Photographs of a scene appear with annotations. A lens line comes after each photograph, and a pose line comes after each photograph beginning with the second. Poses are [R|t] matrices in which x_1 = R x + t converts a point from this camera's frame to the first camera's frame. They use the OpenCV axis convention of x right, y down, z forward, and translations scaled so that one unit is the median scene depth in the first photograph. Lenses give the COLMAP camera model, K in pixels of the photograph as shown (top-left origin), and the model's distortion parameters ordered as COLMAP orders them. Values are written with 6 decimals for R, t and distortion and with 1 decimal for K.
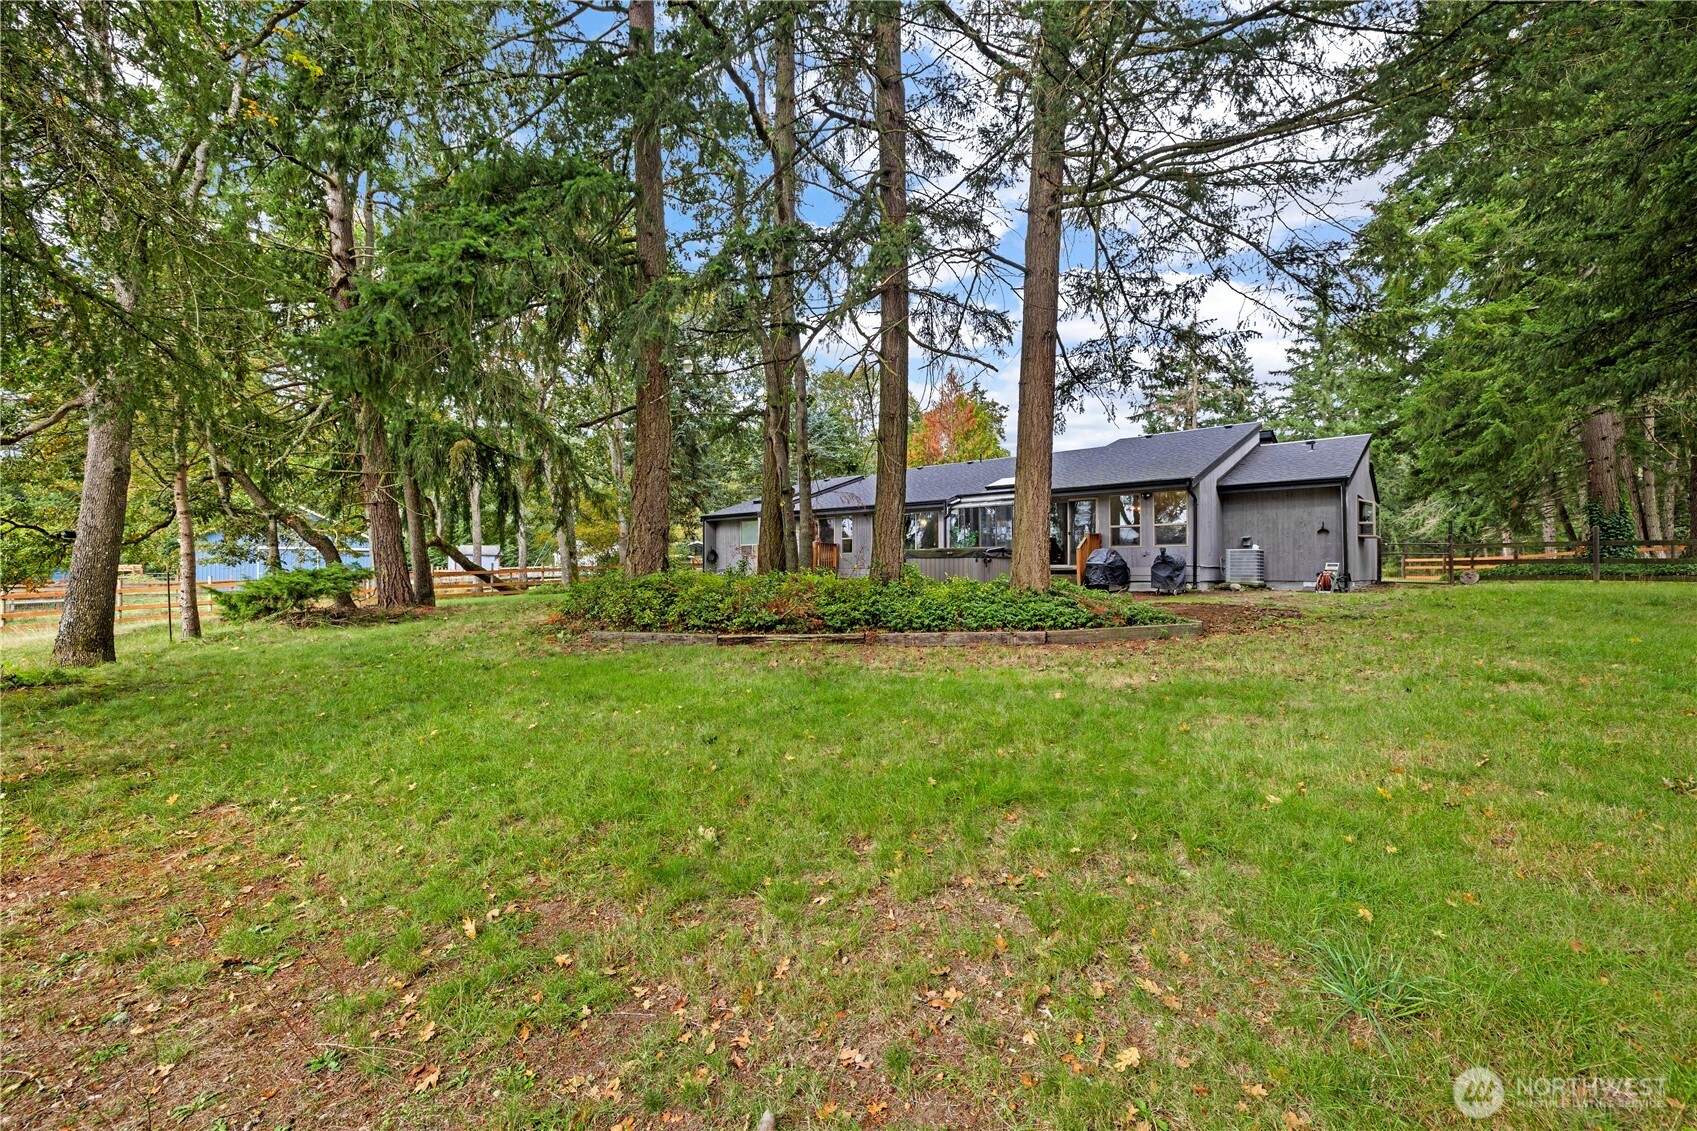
lens RADIAL K [[723.3, 0, 847.1], [0, 723.3, 566.9], [0, 0, 1]] dist [0.002332, -0.001646]
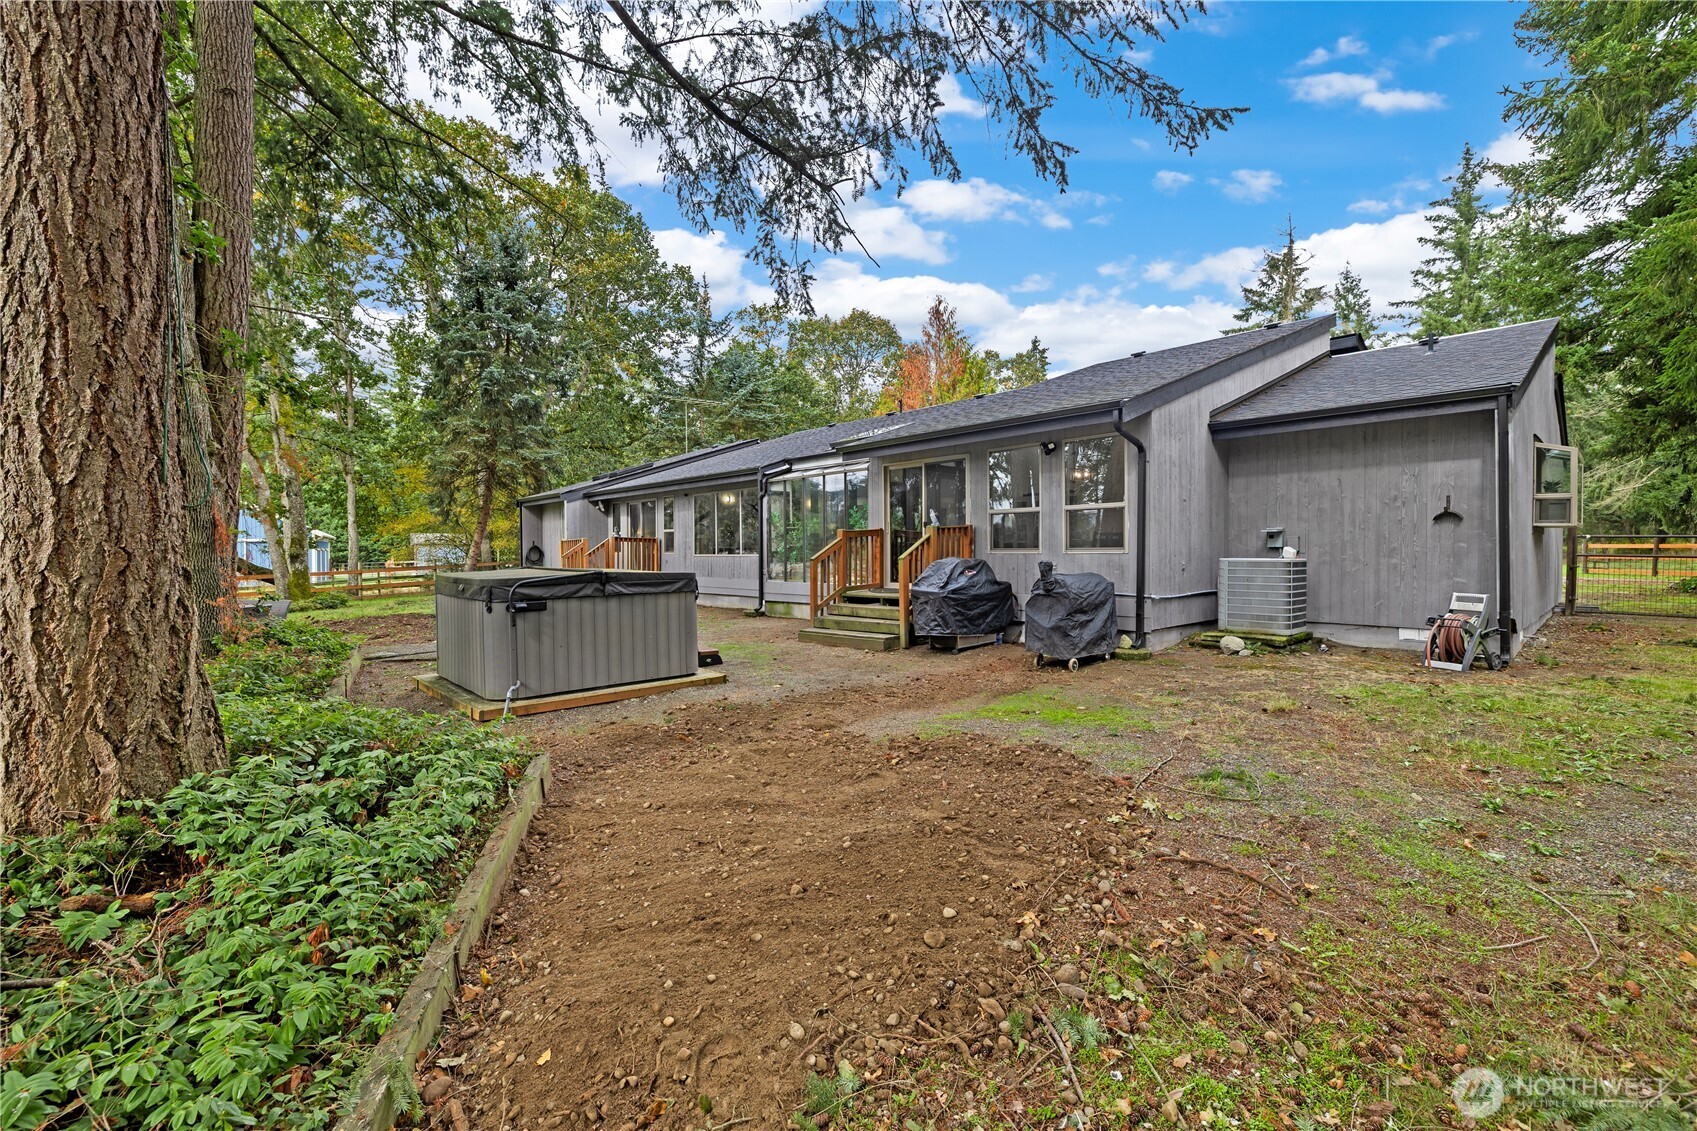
lens RADIAL K [[723.3, 0, 850.0], [0, 723.3, 567.9], [0, 0, 1]] dist [0.002332, -0.001646]
pose [[0.992859, -0.004140, -0.119218, 0.326263], [0.007925, 0.999479, 0.031285, -0.032594], [0.119026, -0.032007, 0.992375, 0.485037]]
